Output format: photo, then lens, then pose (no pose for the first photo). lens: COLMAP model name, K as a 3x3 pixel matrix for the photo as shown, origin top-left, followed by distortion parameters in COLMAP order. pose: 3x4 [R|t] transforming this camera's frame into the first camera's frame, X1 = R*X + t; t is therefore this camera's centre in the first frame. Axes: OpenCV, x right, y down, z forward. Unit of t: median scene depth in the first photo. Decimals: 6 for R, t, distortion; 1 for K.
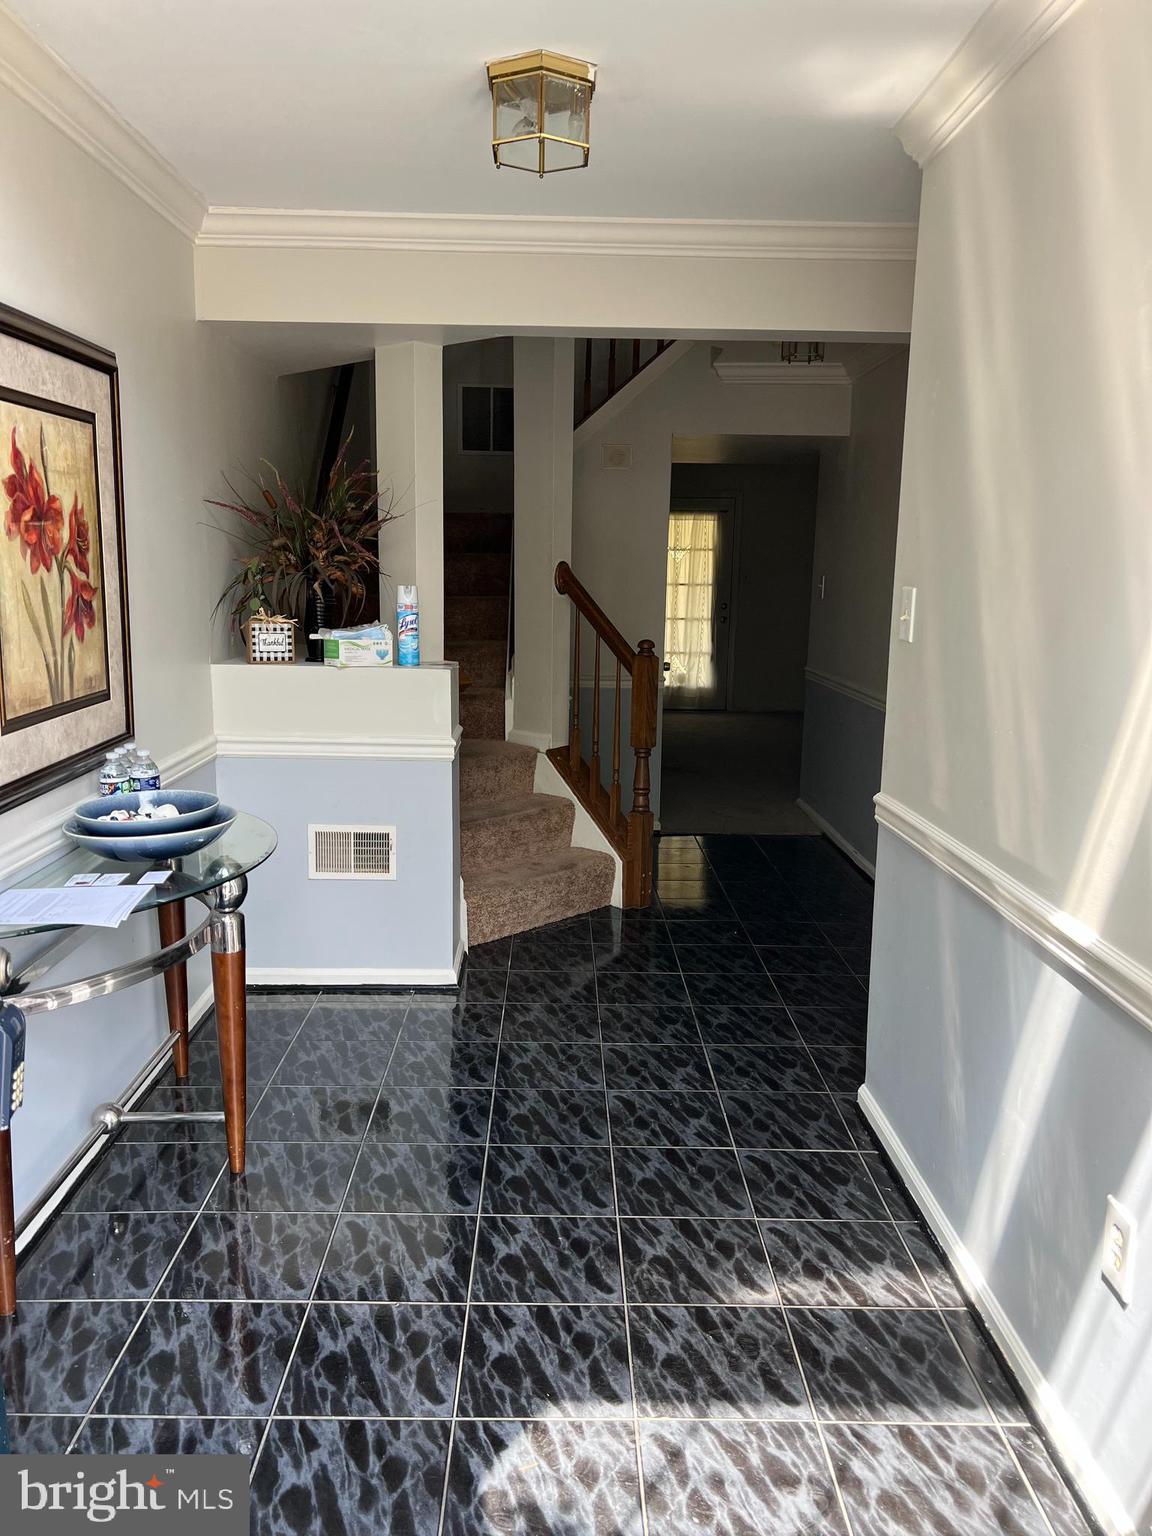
lens RADIAL K [[1161.5, 0, 575.0], [0, 1161.5, 767.2], [0, 0, 1]] dist [-0.001794, -0.000335]
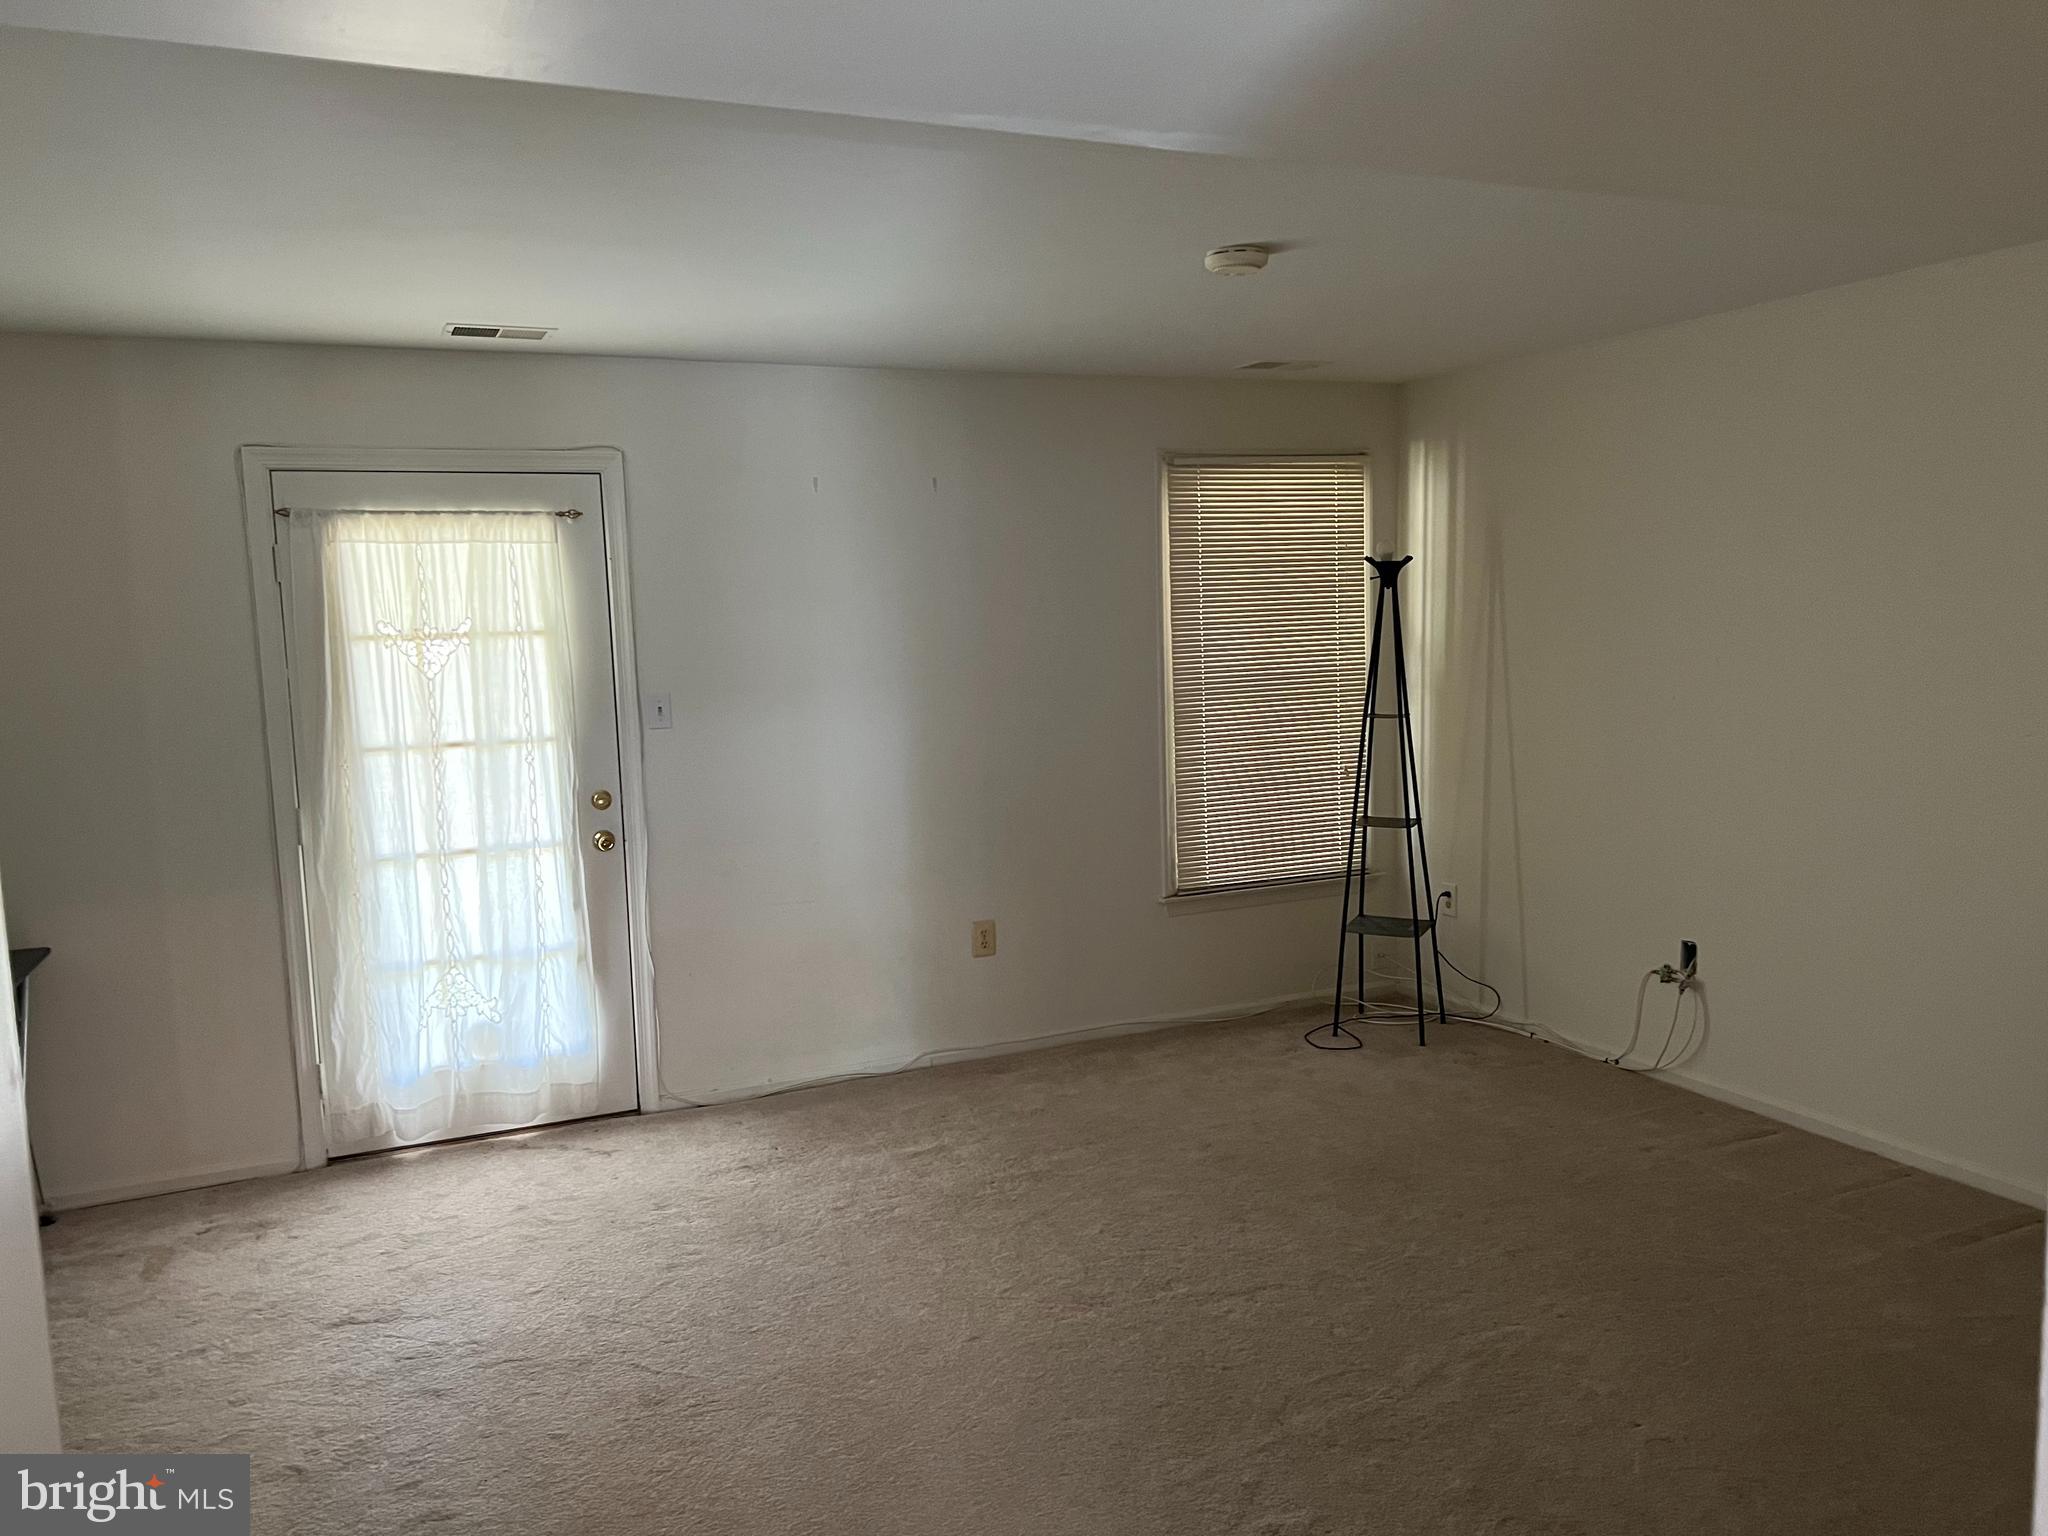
lens RADIAL K [[1548.7, 0, 1022.9], [0, 1548.7, 772.6], [0, 0, 1]] dist [-0.001794, -0.000335]
pose [[0.916062, -0.092130, 0.390310, 0.068451], [0.115030, 0.992722, -0.035653, -0.117096], [-0.384184, 0.077557, 0.919993, 0.559358]]
